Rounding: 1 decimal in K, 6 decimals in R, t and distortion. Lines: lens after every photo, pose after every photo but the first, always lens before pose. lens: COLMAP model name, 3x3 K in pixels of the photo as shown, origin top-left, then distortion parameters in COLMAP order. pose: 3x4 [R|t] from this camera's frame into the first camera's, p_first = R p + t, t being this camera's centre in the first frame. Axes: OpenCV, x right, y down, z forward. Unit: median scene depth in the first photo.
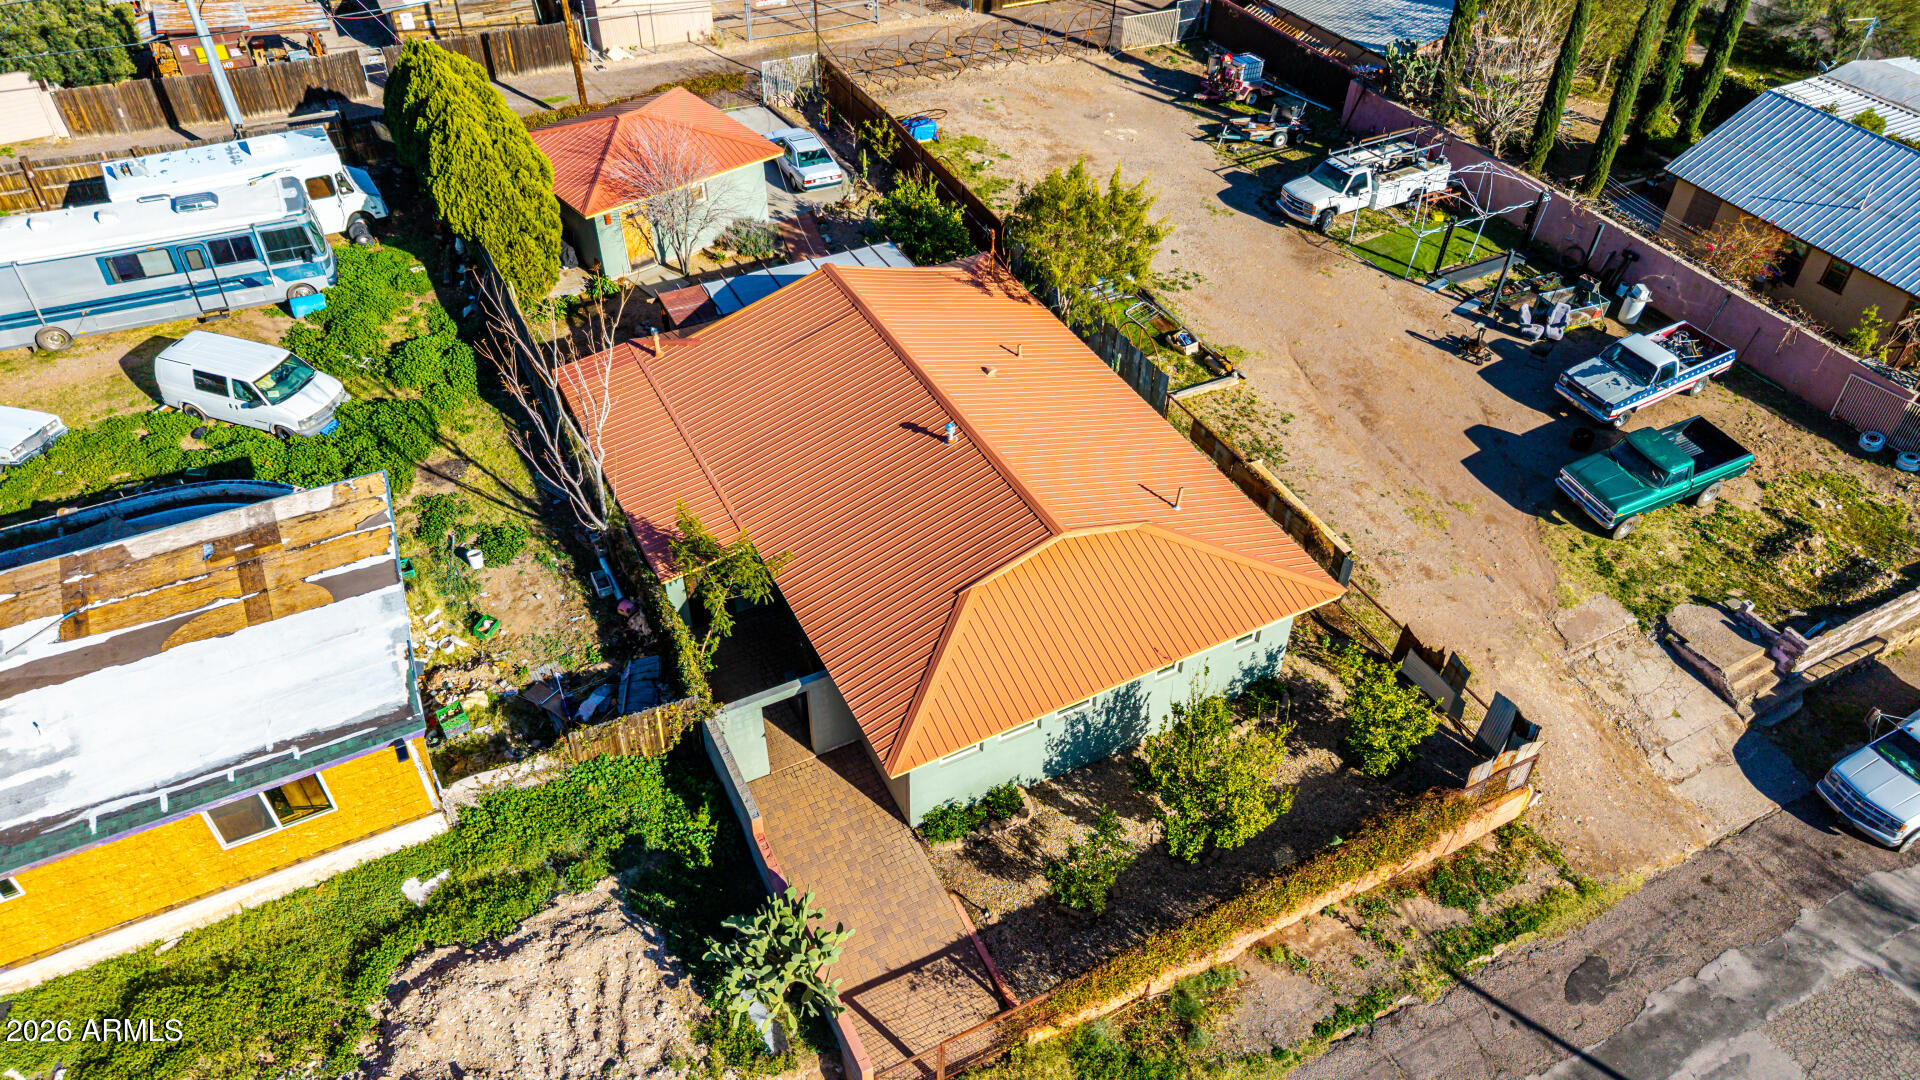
lens RADIAL K [[1287.8, 0, 960.0], [0, 1287.8, 540.0], [0, 0, 1]] dist [0.021090, -0.025415]
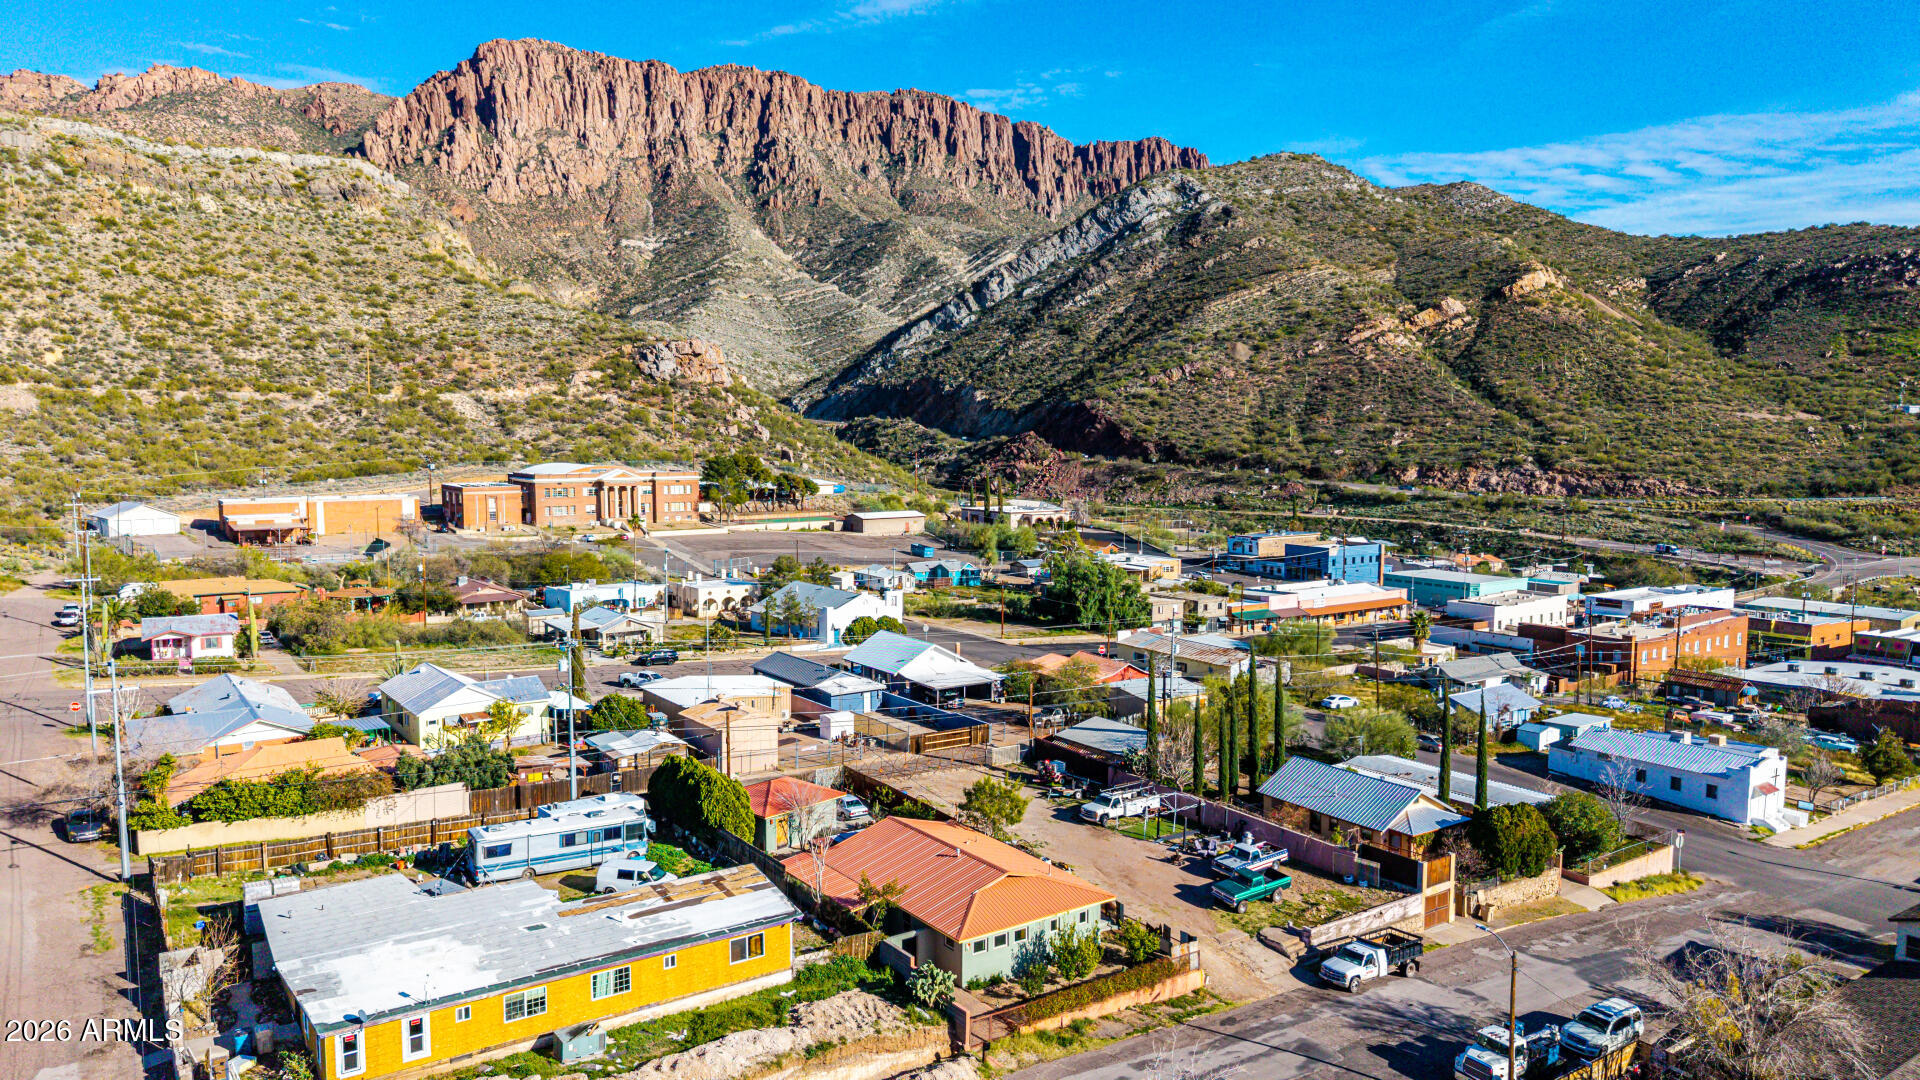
lens RADIAL K [[1269.1, 0, 954.9], [0, 1269.1, 549.3], [0, 0, 1]] dist [0.043760, -0.061953]
pose [[0.991739, -0.020311, 0.126657, -0.314544], [0.090752, 0.808919, -0.580873, 0.874373], [-0.090657, 0.587569, 0.804080, -1.352122]]
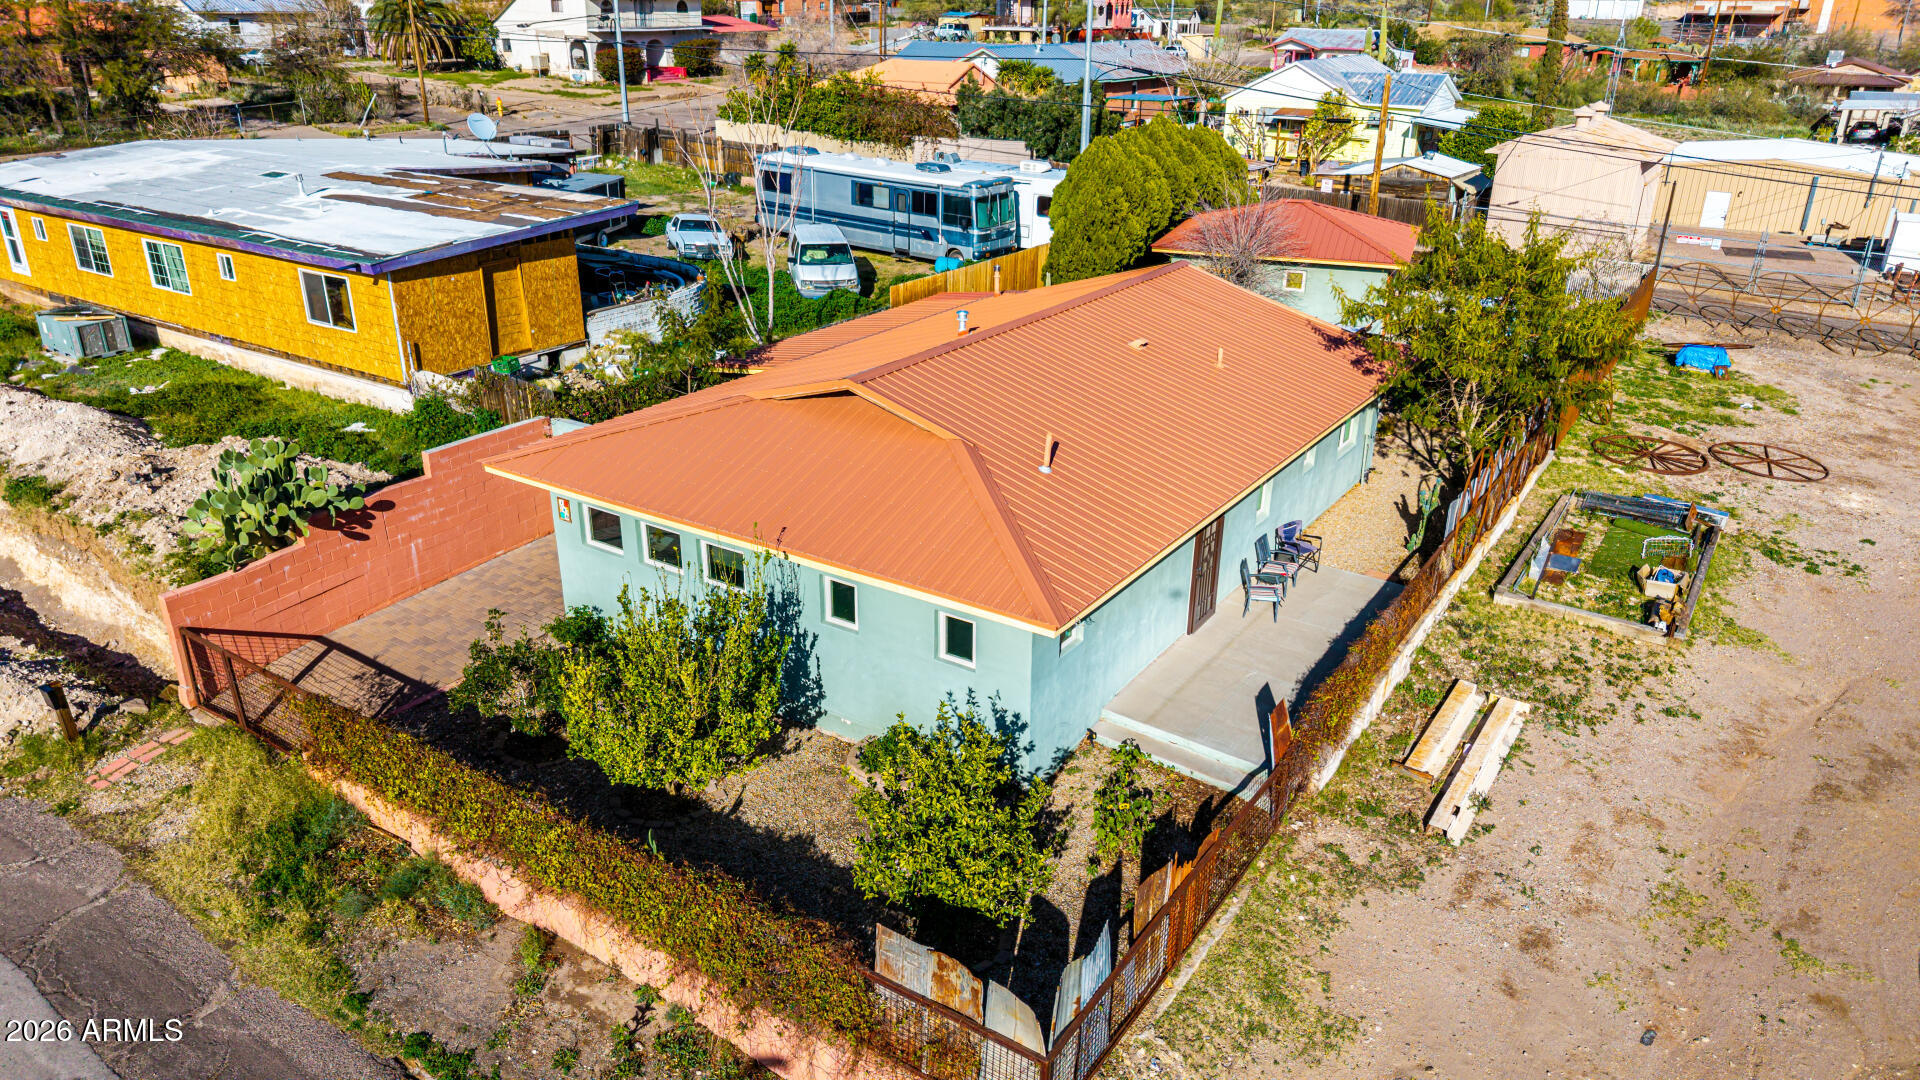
lens RADIAL K [[1287.8, 0, 960.0], [0, 1287.8, 540.0], [0, 0, 1]] dist [0.021090, -0.025415]
pose [[0.484384, 0.332215, -0.809324, 0.676360], [-0.580785, 0.813945, -0.013490, 0.038542], [0.654264, 0.476578, 0.587207, 0.576829]]
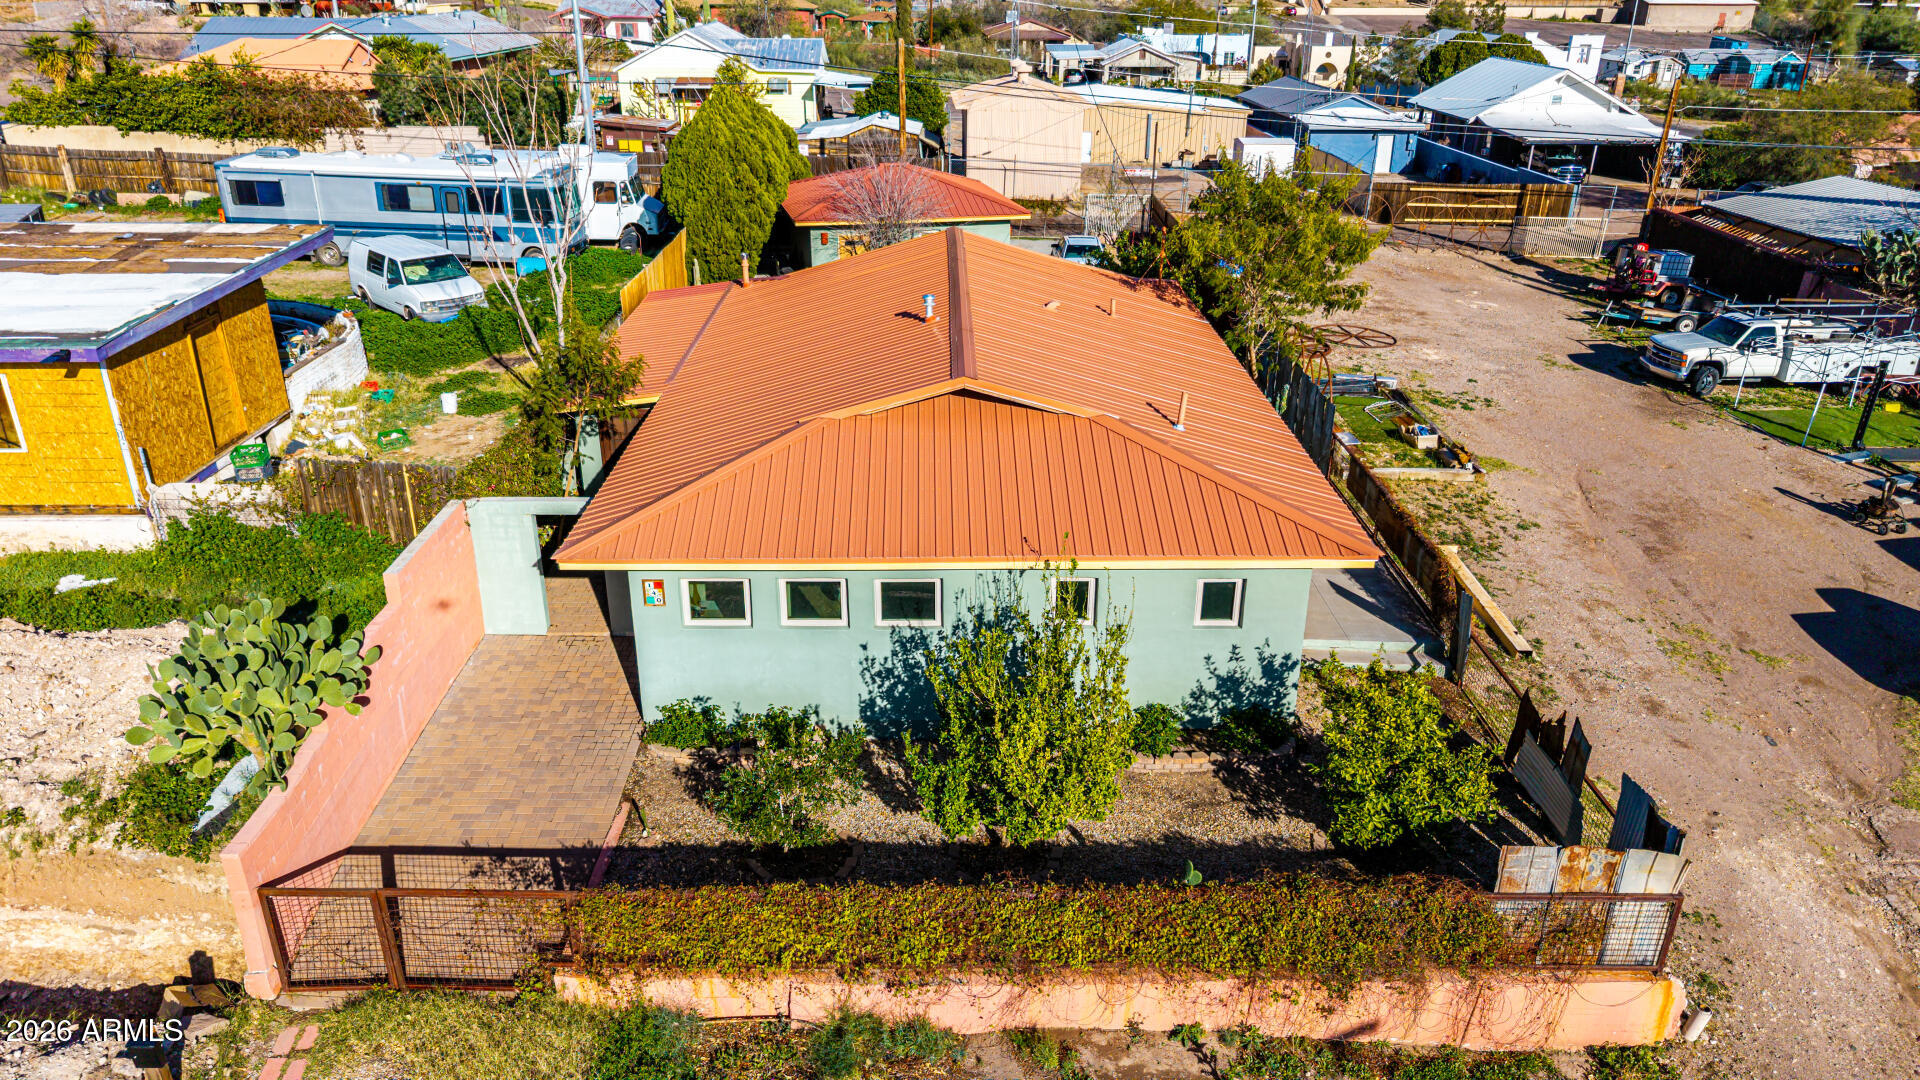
lens RADIAL K [[1284.7, 0, 960.0], [0, 1284.7, 540.0], [0, 0, 1]] dist [0.020202, -0.019875]
pose [[0.894856, 0.175768, -0.410291, 0.344646], [-0.293104, 0.924645, -0.243149, 0.224501], [0.336636, 0.337841, 0.878942, 0.363850]]
